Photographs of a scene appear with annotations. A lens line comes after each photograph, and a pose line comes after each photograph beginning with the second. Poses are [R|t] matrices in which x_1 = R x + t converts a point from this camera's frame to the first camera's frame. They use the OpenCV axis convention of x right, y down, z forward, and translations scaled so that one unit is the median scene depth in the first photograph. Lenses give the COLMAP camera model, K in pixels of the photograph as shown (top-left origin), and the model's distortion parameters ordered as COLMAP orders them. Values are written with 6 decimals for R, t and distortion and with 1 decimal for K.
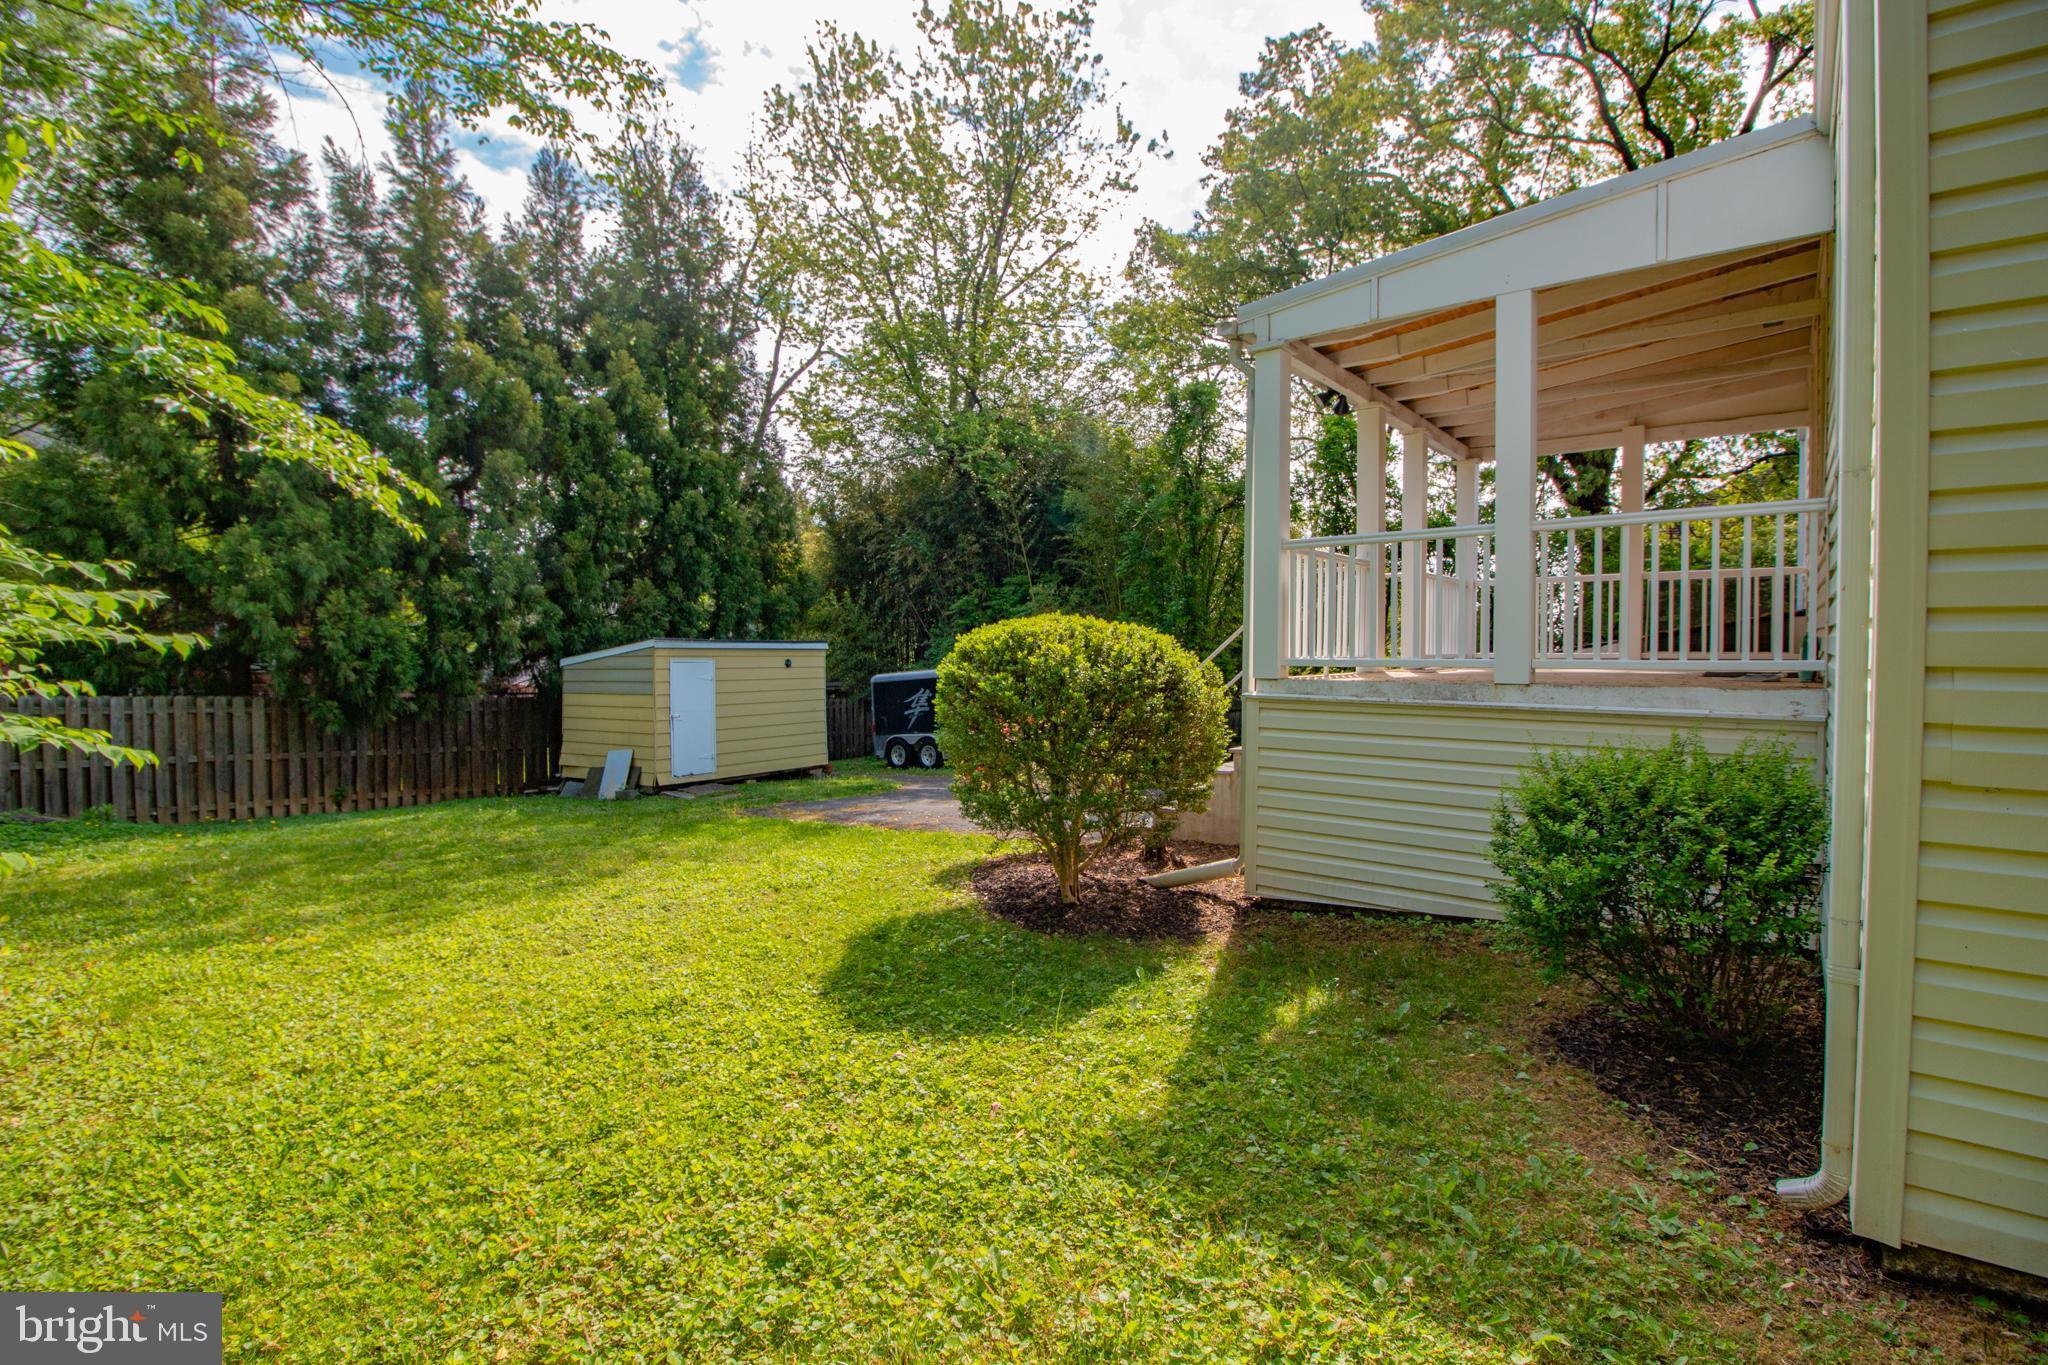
lens RADIAL K [[901.1, 0, 1025.2], [0, 901.1, 670.1], [0, 0, 1]] dist [-0.027143, -0.010275]
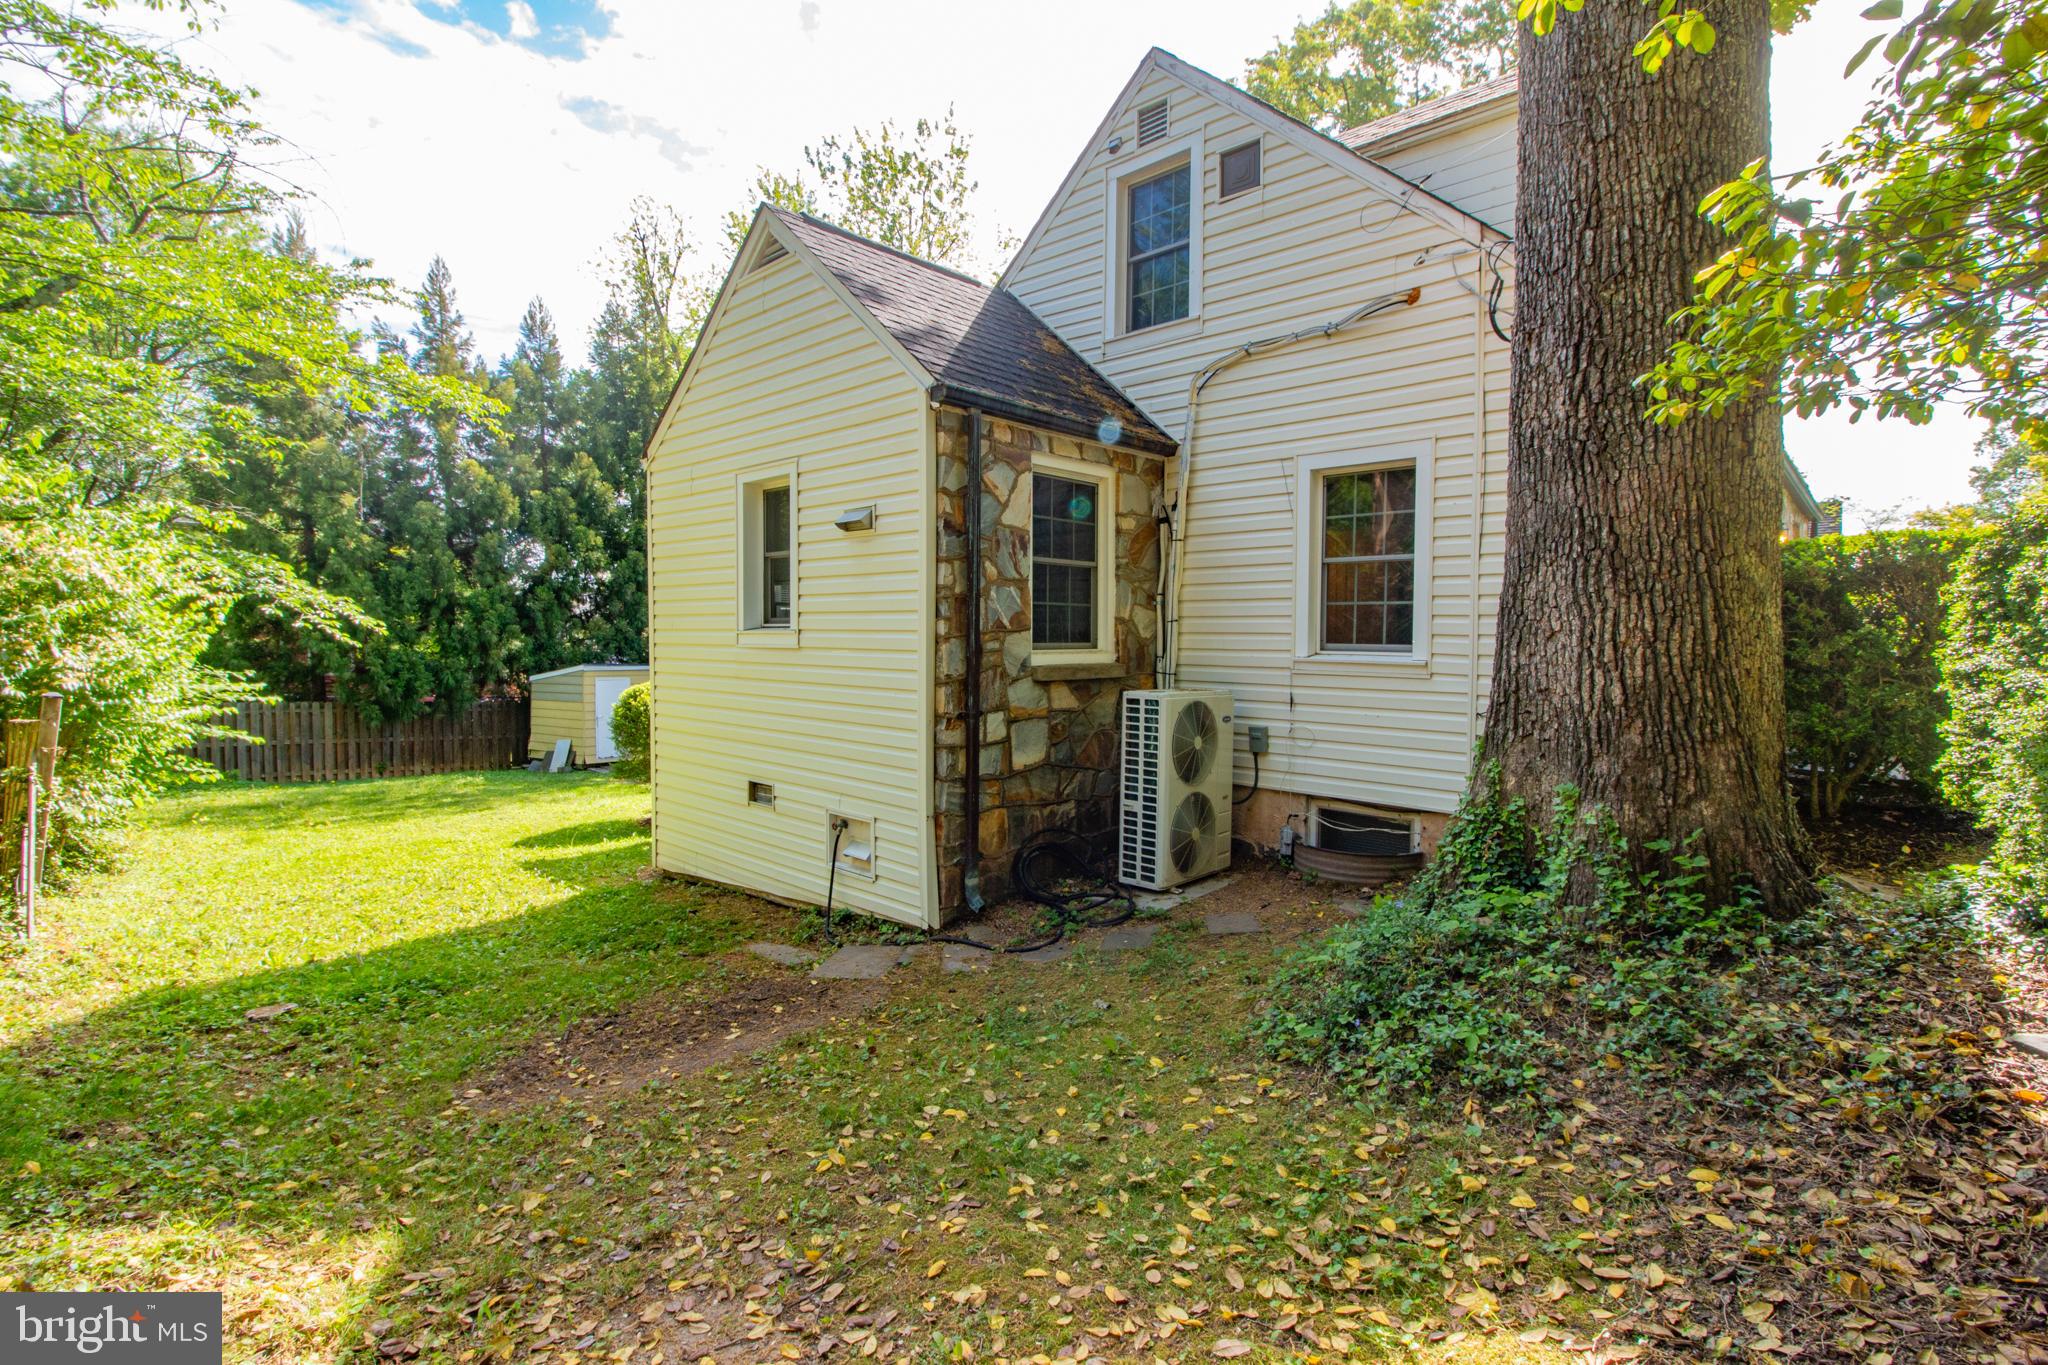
lens RADIAL K [[938.4, 0, 1021.4], [0, 938.4, 660.9], [0, 0, 1]] dist [-0.004527, -0.011775]
pose [[0.994451, 0.008734, -0.104840, 0.443612], [-0.008811, 0.999961, -0.000277, -0.044872], [0.104833, 0.001199, 0.994489, -0.439916]]
